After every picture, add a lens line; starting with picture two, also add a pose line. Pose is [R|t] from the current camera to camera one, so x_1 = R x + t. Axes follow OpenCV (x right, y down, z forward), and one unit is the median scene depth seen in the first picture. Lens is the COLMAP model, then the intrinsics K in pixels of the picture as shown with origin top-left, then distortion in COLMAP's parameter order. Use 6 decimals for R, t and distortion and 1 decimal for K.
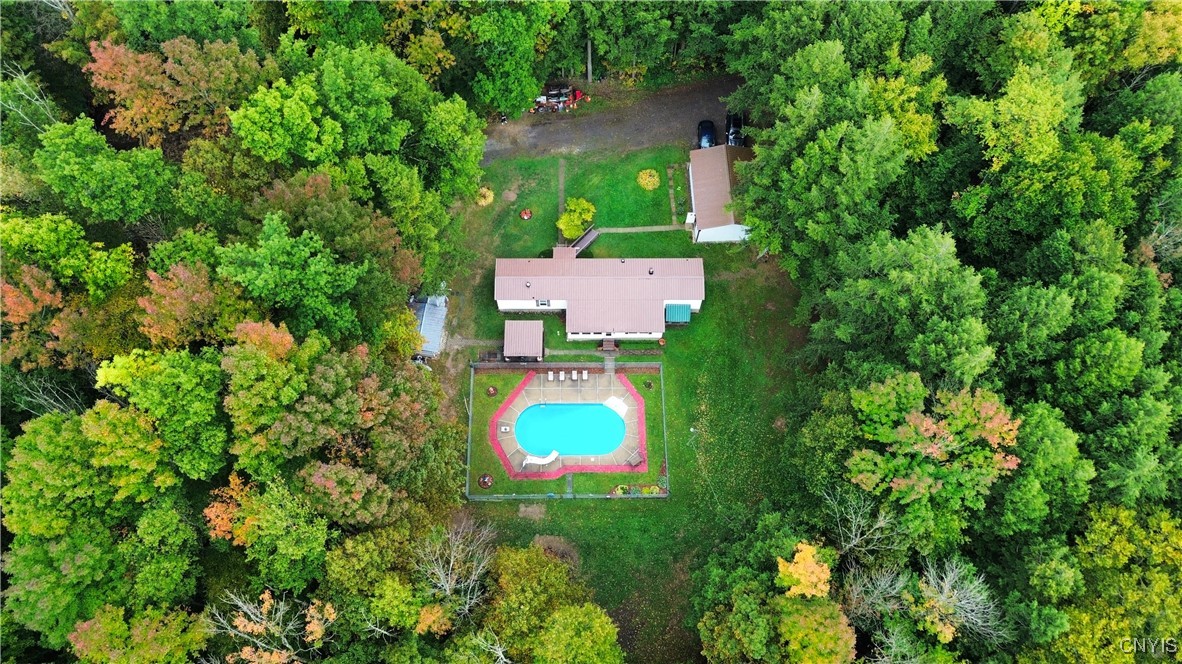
lens RADIAL K [[808.3, 0, 586.2], [0, 808.3, 328.9], [0, 0, 1]] dist [0.029947, -0.017679]
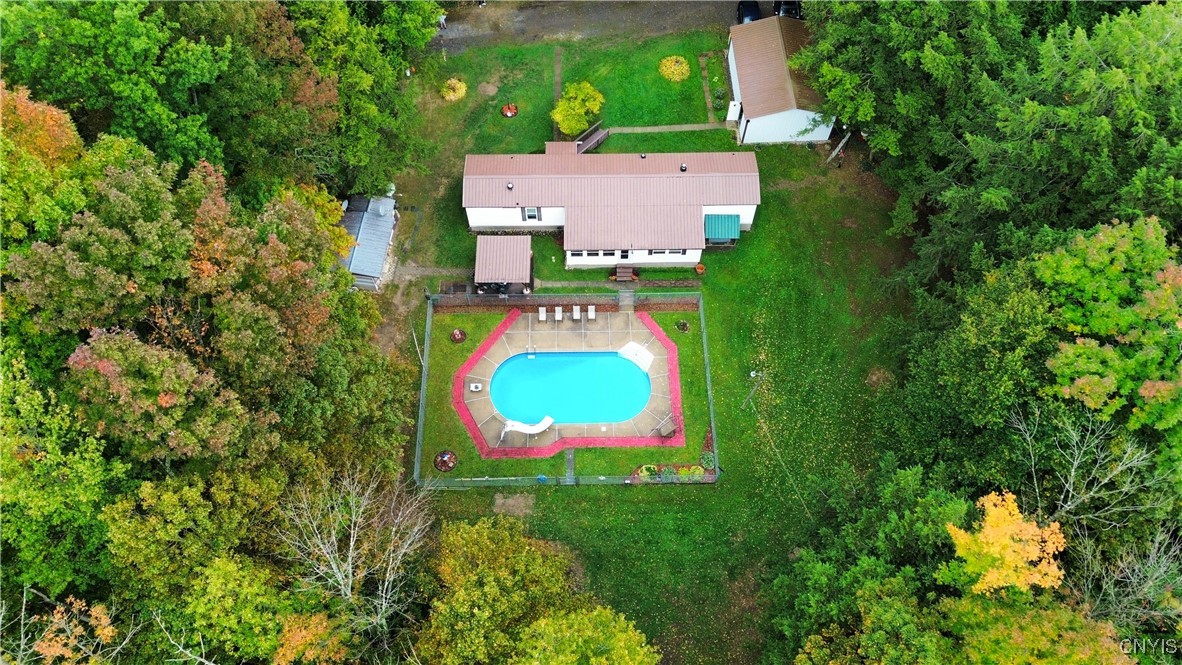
lens RADIAL K [[808.3, 0, 588.7], [0, 808.3, 332.3], [0, 0, 1]] dist [0.029947, -0.017679]
pose [[0.999969, -0.007659, -0.001607, -0.003036], [0.007456, 0.994822, -0.101363, 0.150144], [0.002375, 0.101348, 0.994848, 0.319004]]
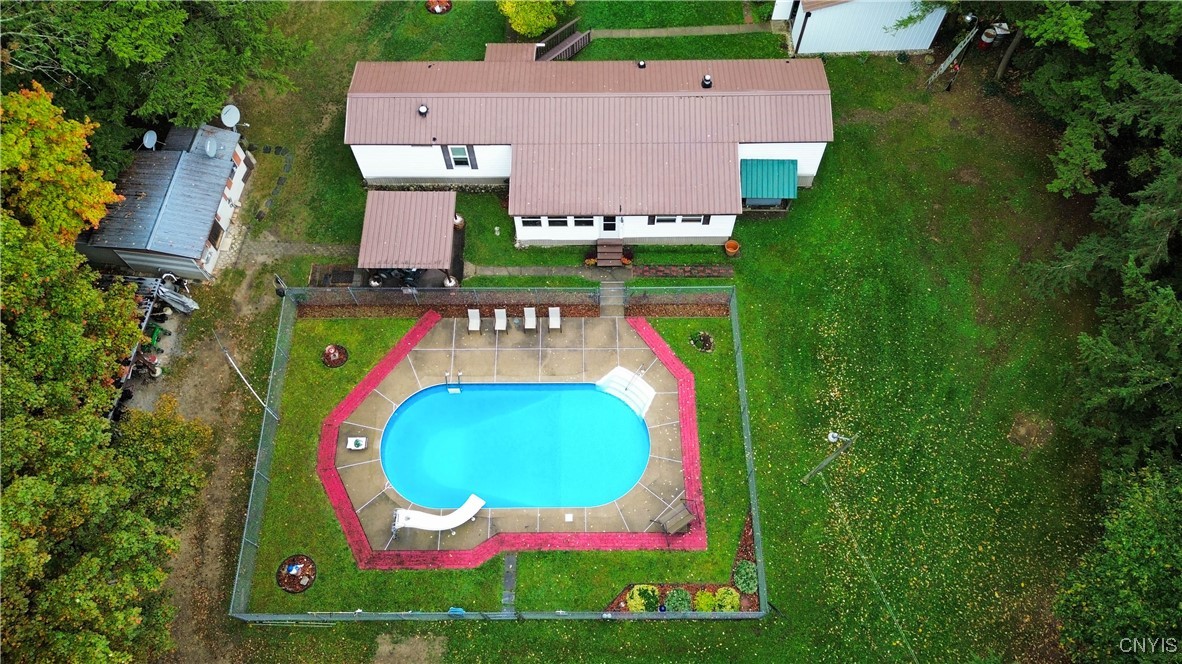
lens RADIAL K [[808.3, 0, 593.6], [0, 808.3, 330.9], [0, 0, 1]] dist [0.029947, -0.017679]
pose [[0.999960, -0.001850, -0.008766, 0.023810], [0.001135, 0.996724, -0.080871, 0.102051], [0.008887, 0.080858, 0.996686, 0.596430]]
